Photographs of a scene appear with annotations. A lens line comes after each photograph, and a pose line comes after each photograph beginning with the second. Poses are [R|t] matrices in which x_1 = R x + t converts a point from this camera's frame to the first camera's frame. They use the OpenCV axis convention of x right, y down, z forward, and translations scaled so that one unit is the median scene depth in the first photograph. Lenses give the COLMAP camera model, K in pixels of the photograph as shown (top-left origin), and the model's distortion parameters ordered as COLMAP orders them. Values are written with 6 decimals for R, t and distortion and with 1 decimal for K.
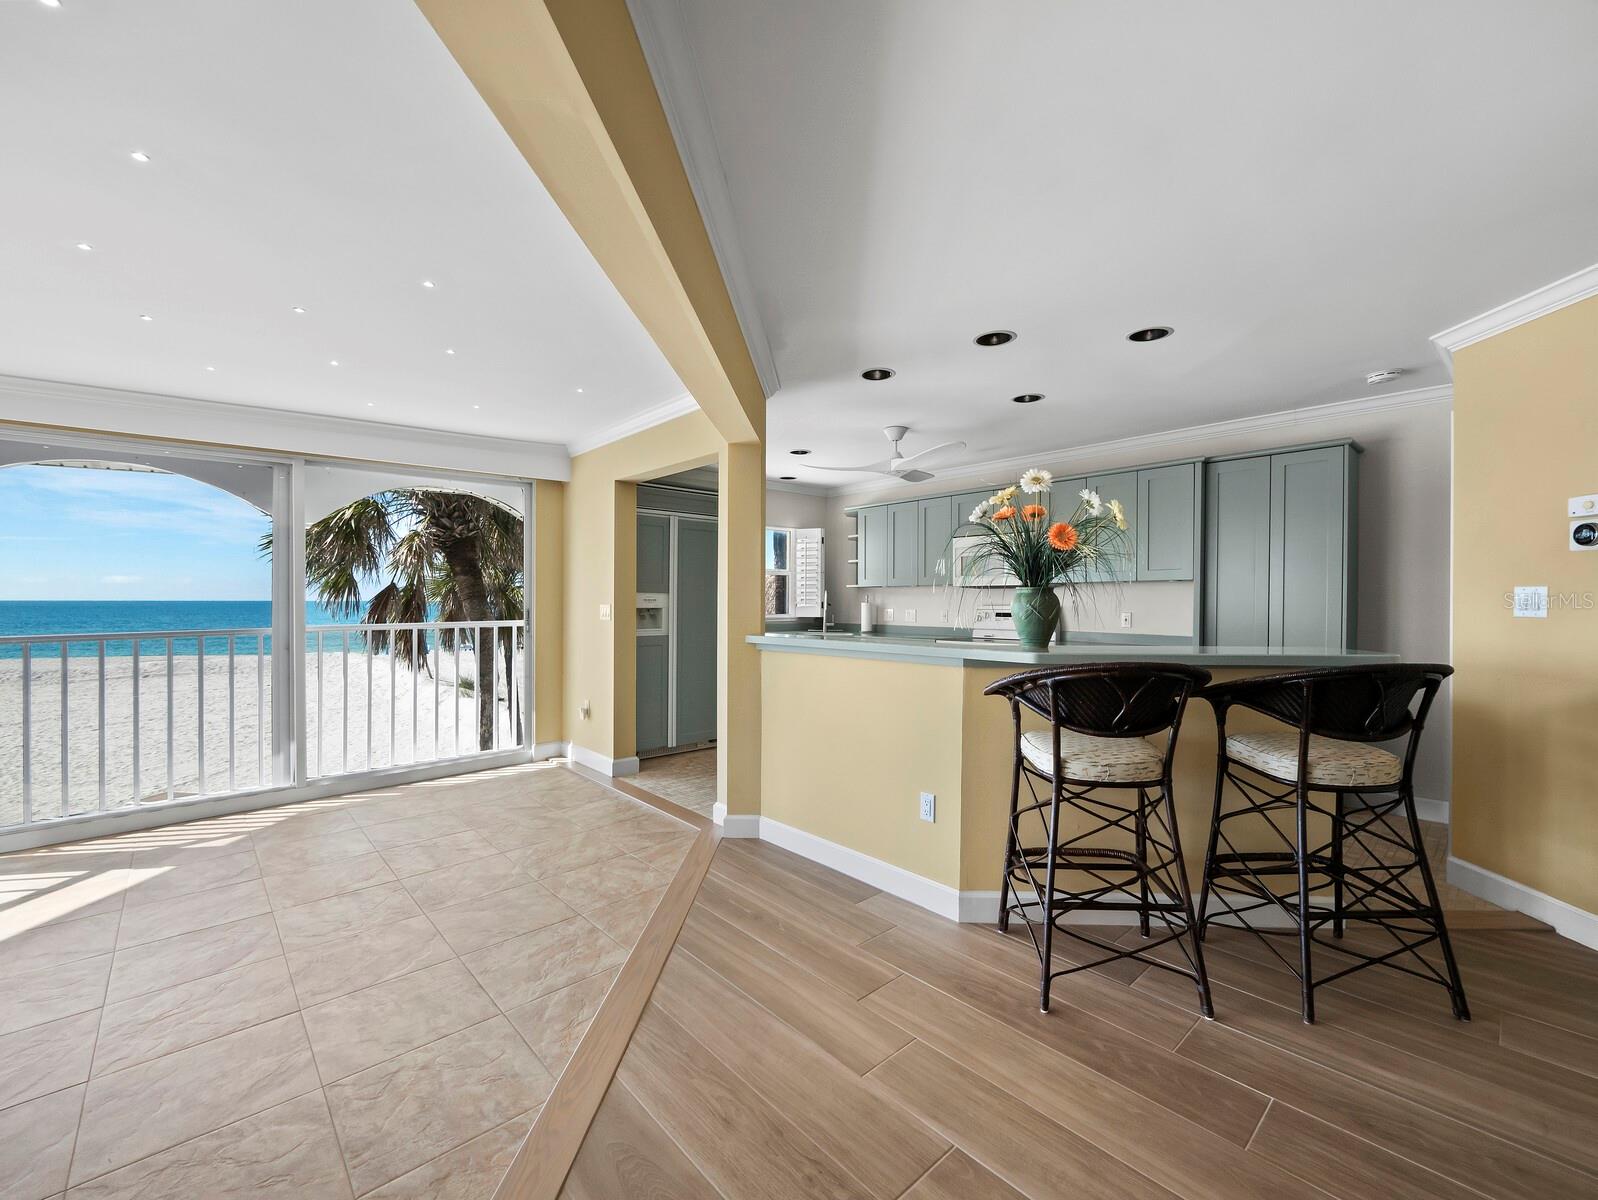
lens RADIAL K [[657.2, 0, 799.0], [0, 657.2, 600.0], [0, 0, 1]] dist [-0.000543, -0.000045]
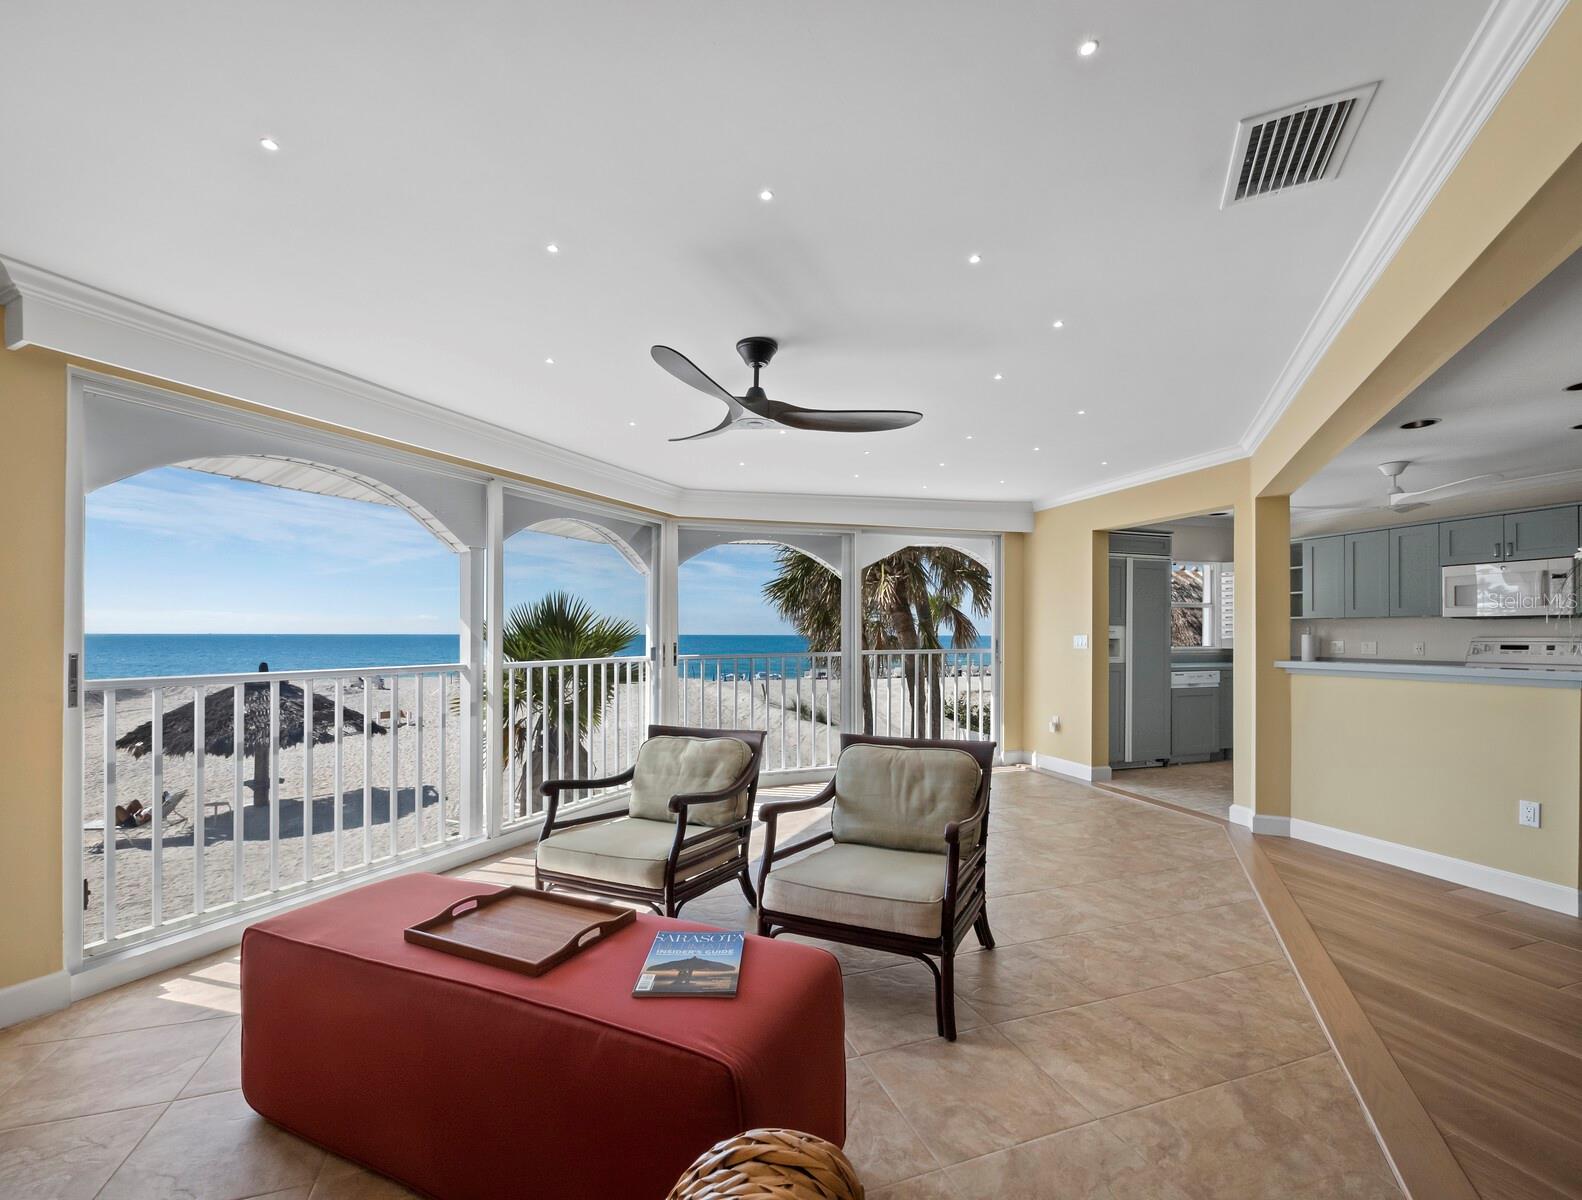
lens RADIAL K [[677.6, 0, 792.9], [0, 677.6, 627.5], [0, 0, 1]] dist [0.000847, 0.000610]
pose [[0.922596, -0.004150, -0.385746, -0.279873], [0.000081, 0.999944, -0.010564, 0.004961], [0.385768, 0.009715, 0.922545, -0.301973]]
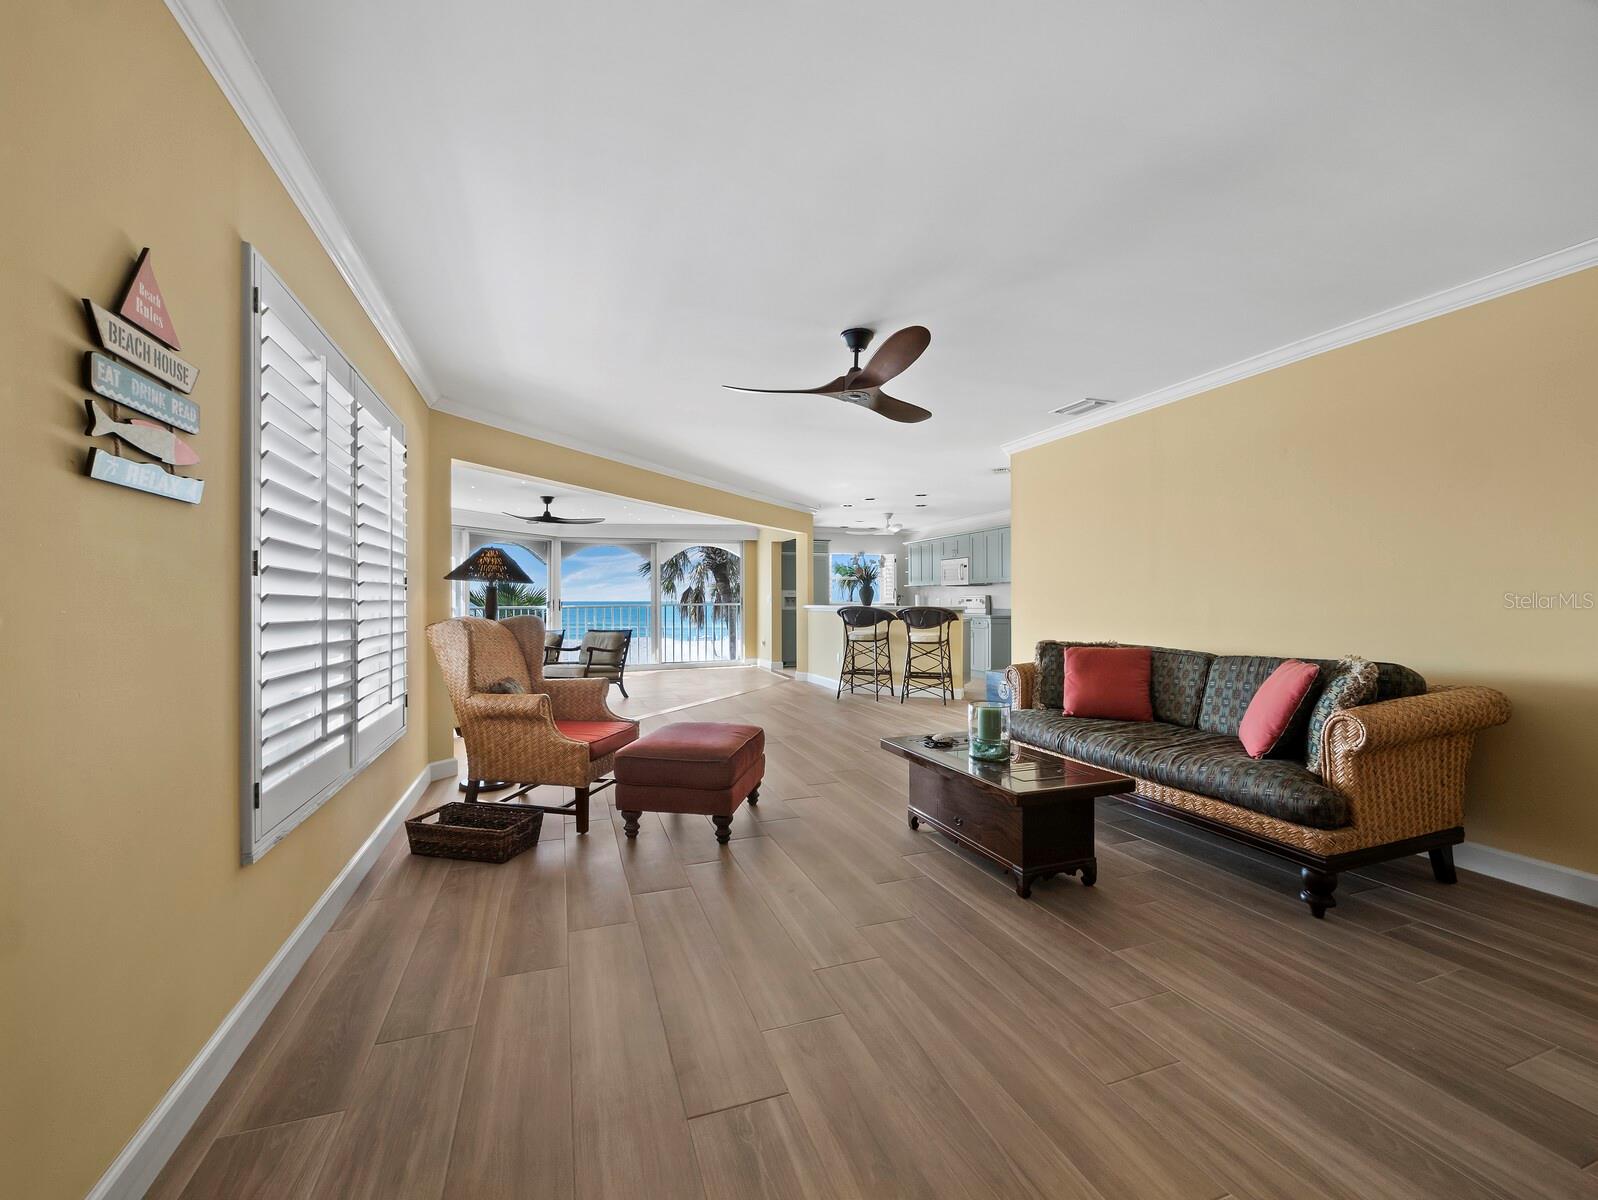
lens RADIAL K [[657.2, 0, 799.0], [0, 657.2, 600.0], [0, 0, 1]] dist [-0.000543, -0.000045]
pose [[0.924020, 0.002338, -0.382338, 0.655298], [-0.001551, 0.999996, 0.002366, 0.016127], [0.382342, -0.001593, 0.924020, -1.049523]]
